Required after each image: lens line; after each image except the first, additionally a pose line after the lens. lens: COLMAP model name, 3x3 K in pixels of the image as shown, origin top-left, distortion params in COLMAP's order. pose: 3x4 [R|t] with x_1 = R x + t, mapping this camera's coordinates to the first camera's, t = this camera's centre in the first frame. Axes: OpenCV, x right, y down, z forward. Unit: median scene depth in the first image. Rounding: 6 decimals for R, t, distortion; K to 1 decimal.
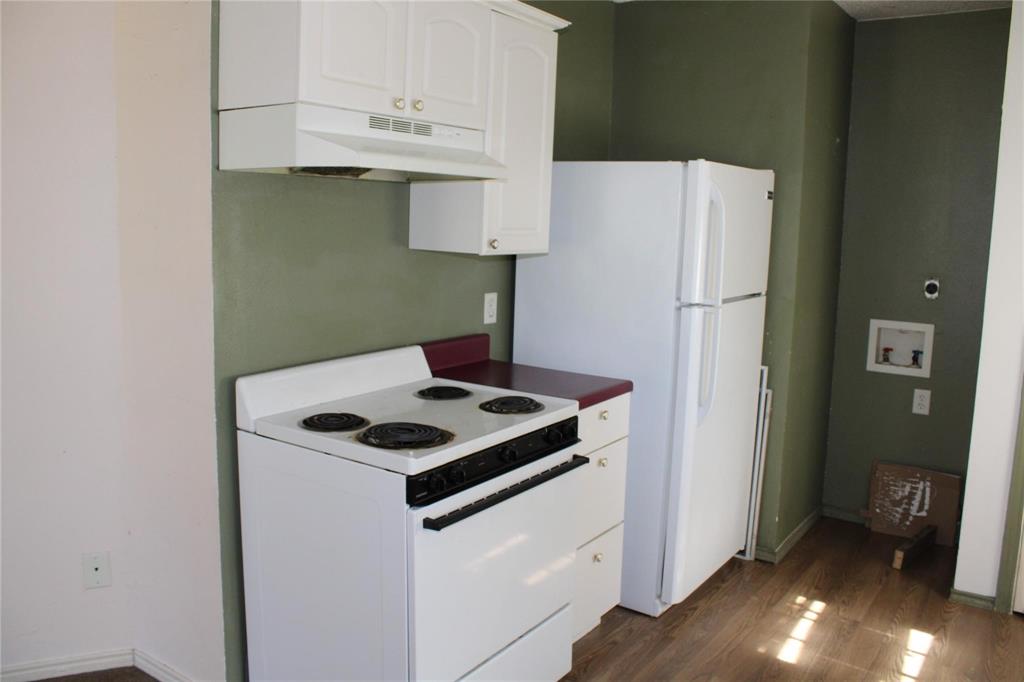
lens RADIAL K [[847.6, 0, 512.0], [0, 847.6, 341.0], [0, 0, 1]] dist [-0.089657, 0.009819]
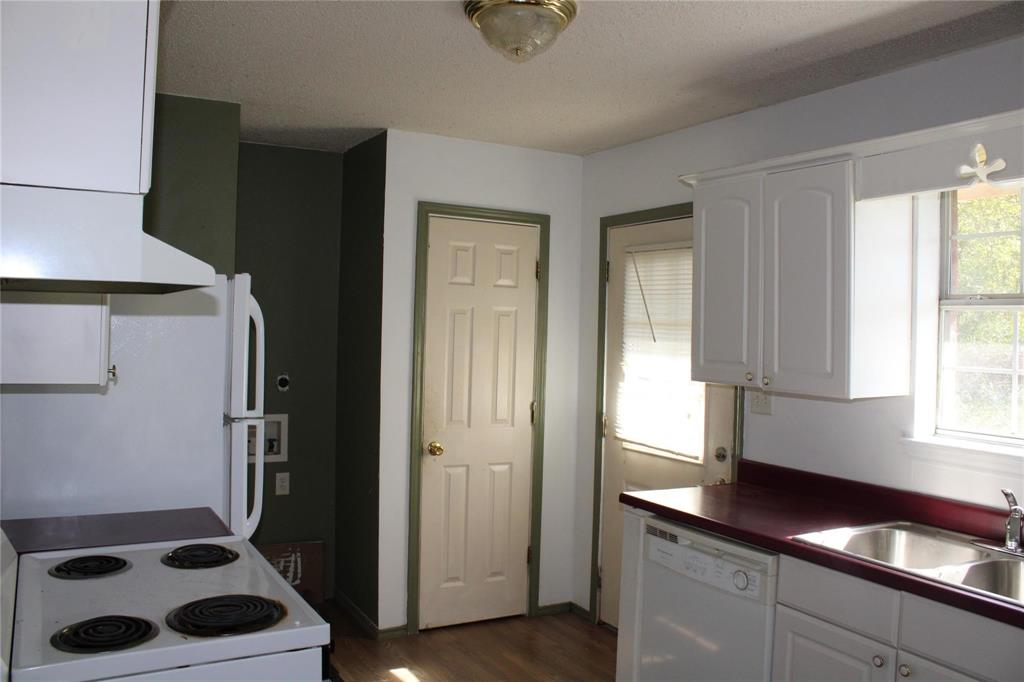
lens RADIAL K [[847.6, 0, 512.0], [0, 847.6, 341.0], [0, 0, 1]] dist [-0.089657, 0.009819]
pose [[0.436962, -0.032985, 0.898875, -0.387496], [0.126614, 0.991633, -0.025161, -0.050389], [-0.890524, 0.124805, 0.437482, 0.204584]]
